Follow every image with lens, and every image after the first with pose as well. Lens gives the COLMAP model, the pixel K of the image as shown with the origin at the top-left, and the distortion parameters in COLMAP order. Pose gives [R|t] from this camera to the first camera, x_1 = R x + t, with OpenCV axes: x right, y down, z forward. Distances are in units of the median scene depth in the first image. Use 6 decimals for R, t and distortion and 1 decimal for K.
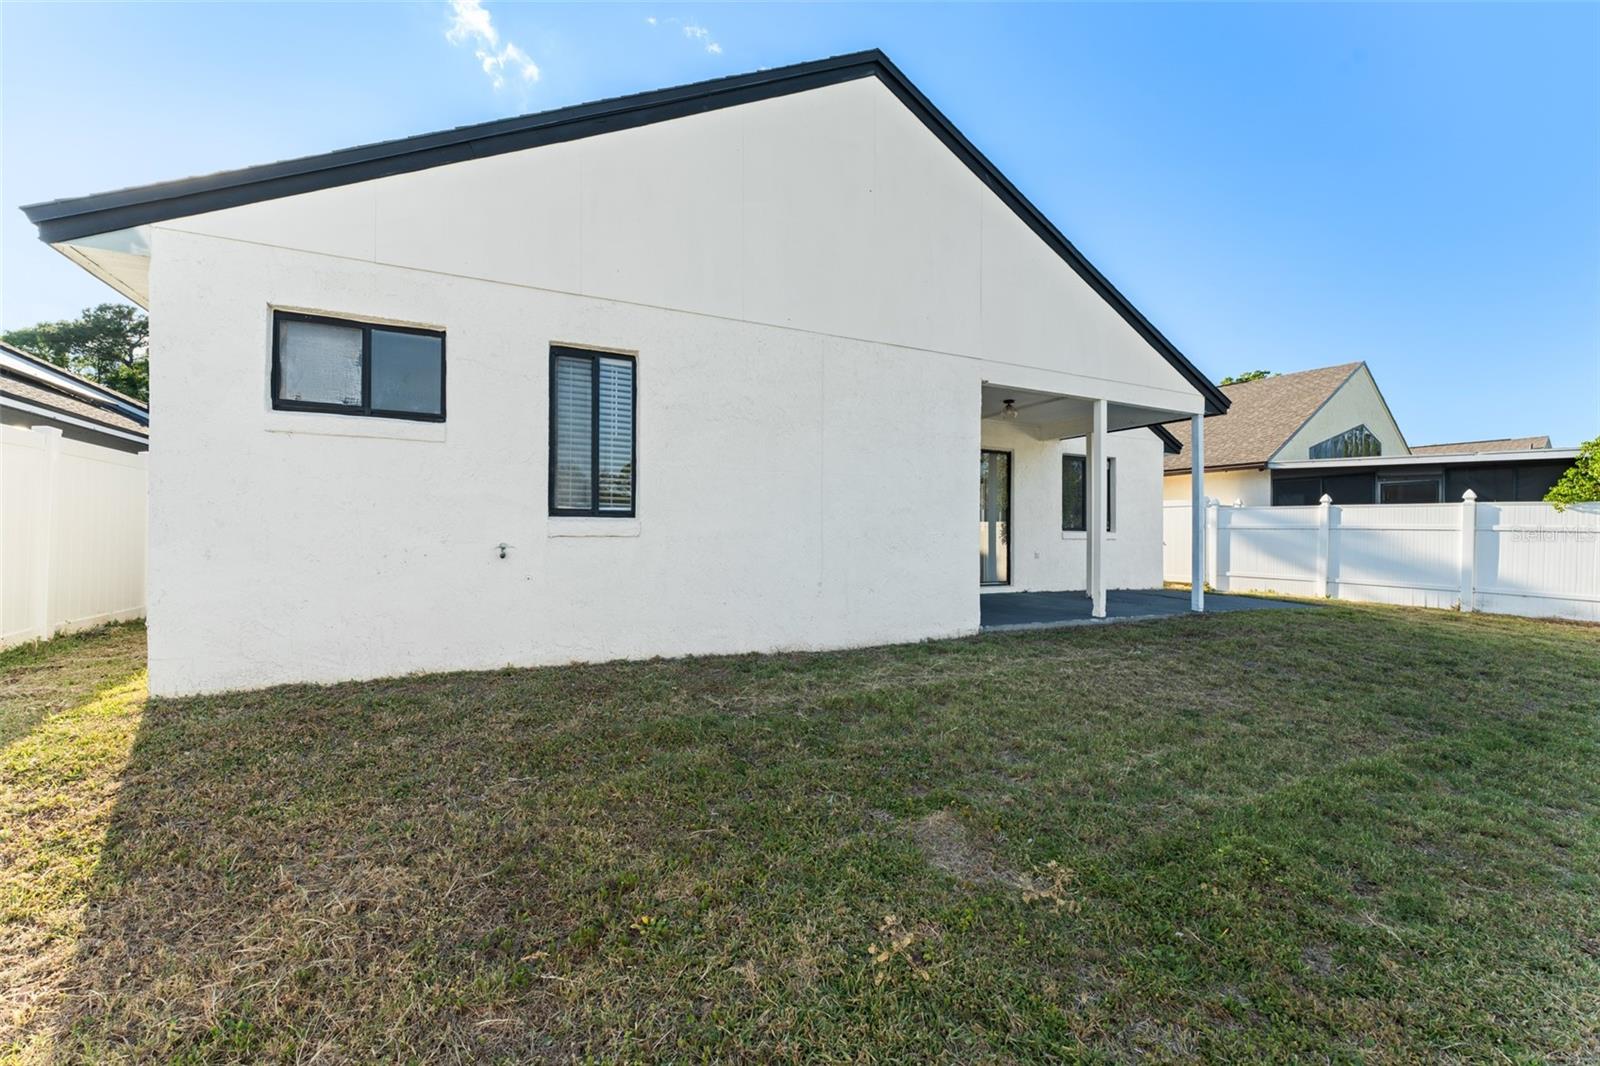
lens RADIAL K [[621.5, 0, 789.8], [0, 621.5, 539.9], [0, 0, 1]] dist [0.001007, -0.000012]
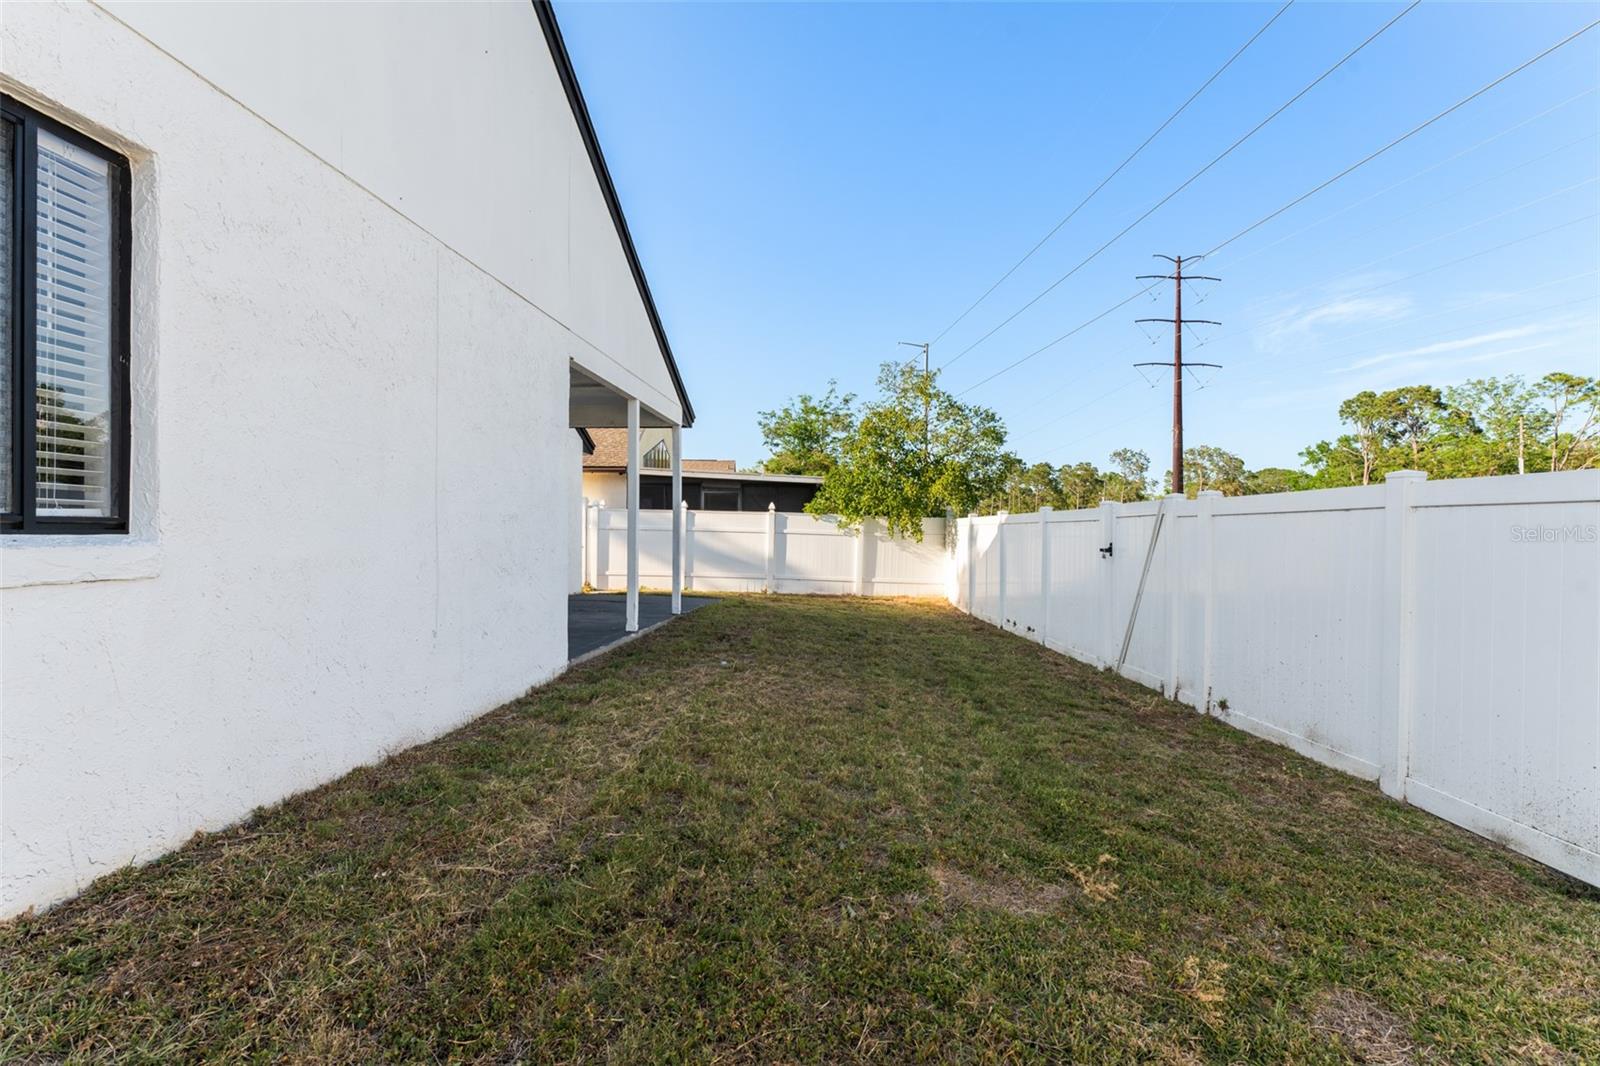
lens RADIAL K [[722.9, 0, 763.8], [0, 722.9, 530.6], [0, 0, 1]] dist [-0.002786, 0.000307]
pose [[0.524575, -0.001630, 0.851363, -0.251365], [0.003323, 0.999994, -0.000133, -0.020511], [-0.851358, 0.002899, 0.524578, 0.202022]]
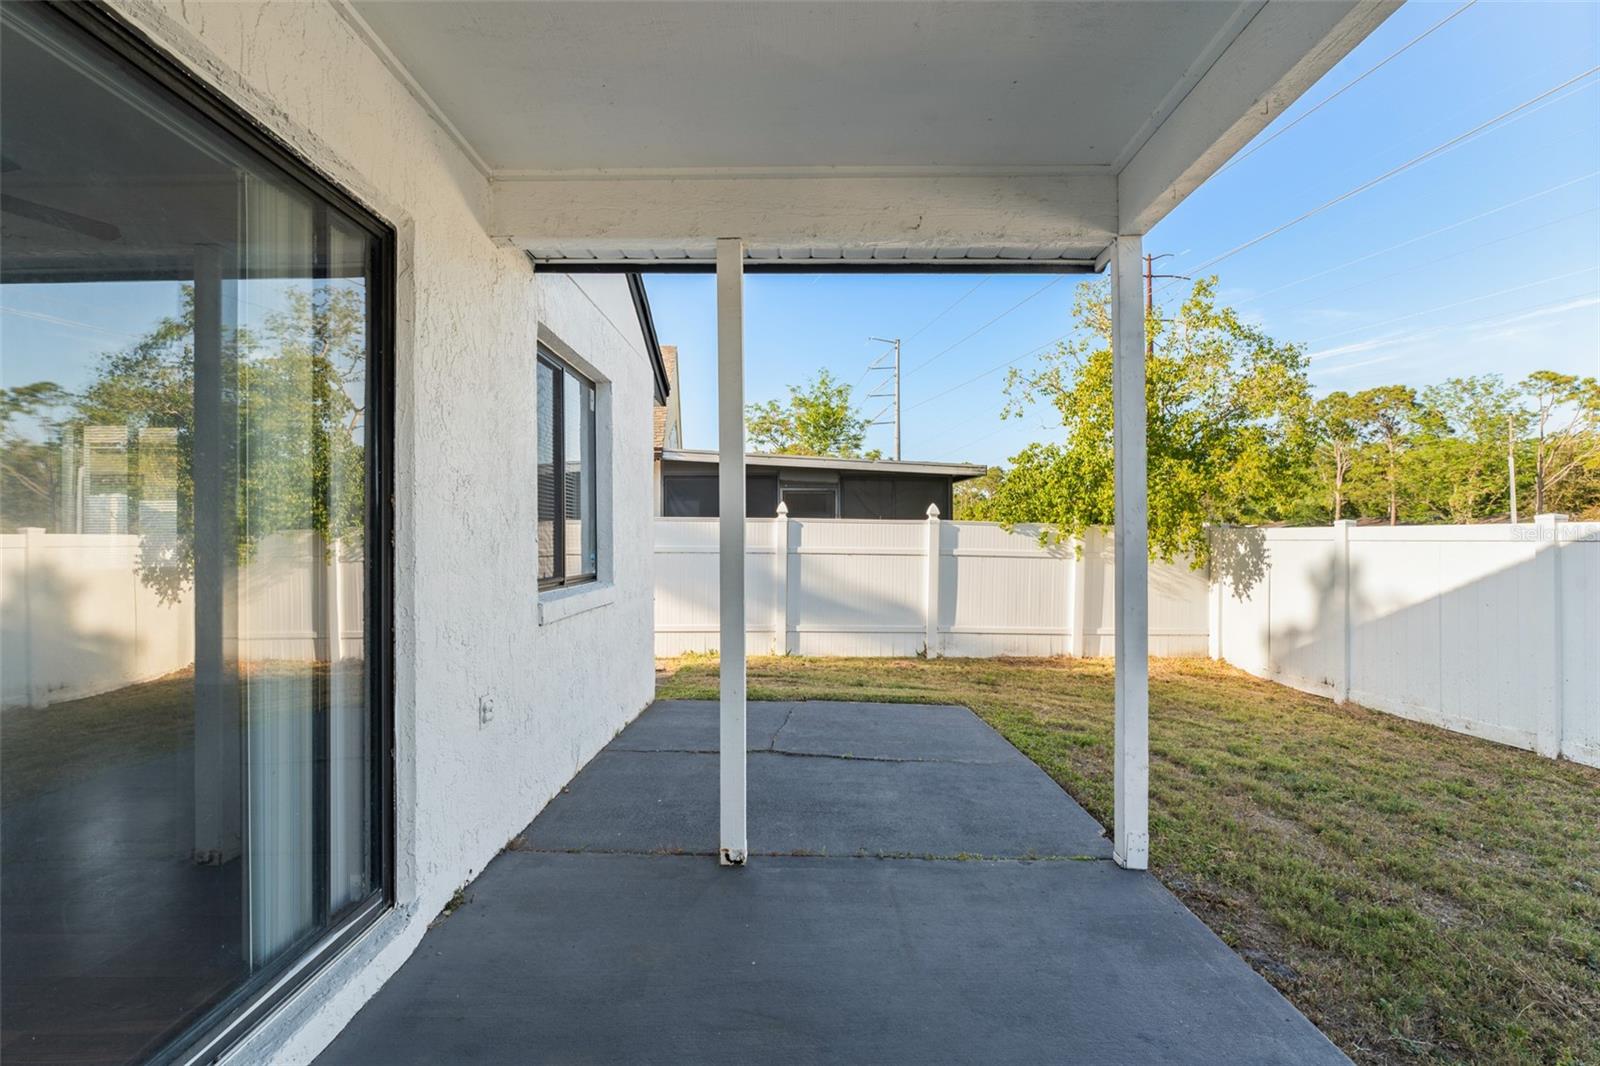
lens RADIAL K [[722.9, 0, 784.1], [0, 722.9, 528.9], [0, 0, 1]] dist [-0.002786, 0.000307]
pose [[0.424863, 0.002872, 0.905253, 0.197910], [0.016978, 0.999794, -0.011141, -0.043149], [-0.905099, 0.020103, 0.424726, 0.802362]]
